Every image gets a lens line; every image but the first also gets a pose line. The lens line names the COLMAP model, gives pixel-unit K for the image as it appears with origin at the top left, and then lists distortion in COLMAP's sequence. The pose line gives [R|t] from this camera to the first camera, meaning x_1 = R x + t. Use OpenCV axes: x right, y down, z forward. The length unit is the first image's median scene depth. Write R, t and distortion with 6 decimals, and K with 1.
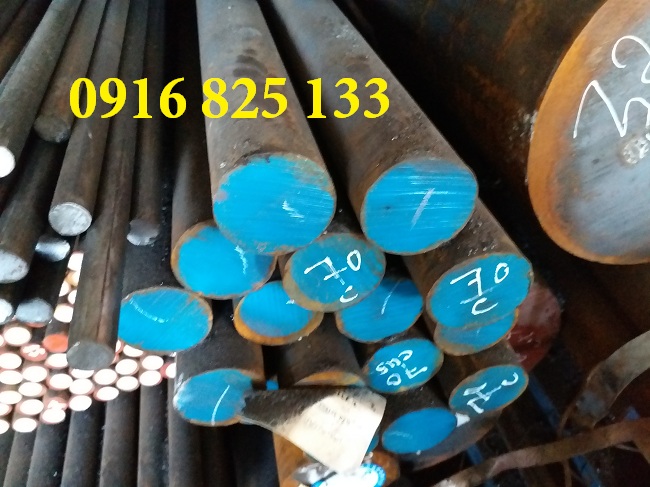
lens RADIAL K [[517.2, 0, 324.4], [0, 517.2, 241.0], [0, 0, 1]] dist [0.013188, -0.003428]
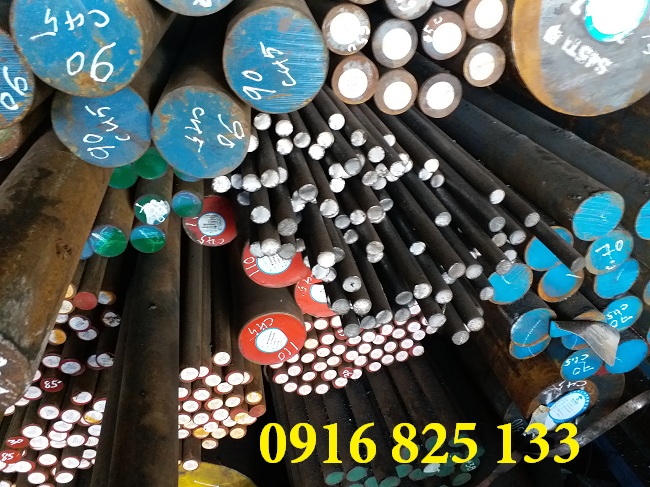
lens RADIAL K [[517.2, 0, 325.9], [0, 517.2, 245.5], [0, 0, 1]] dist [0.013188, -0.003428]
pose [[0.999630, -0.017750, 0.020587, -0.908779], [0.020385, 0.990531, -0.135767, 0.232994], [-0.017983, 0.136137, 0.990527, -0.793143]]
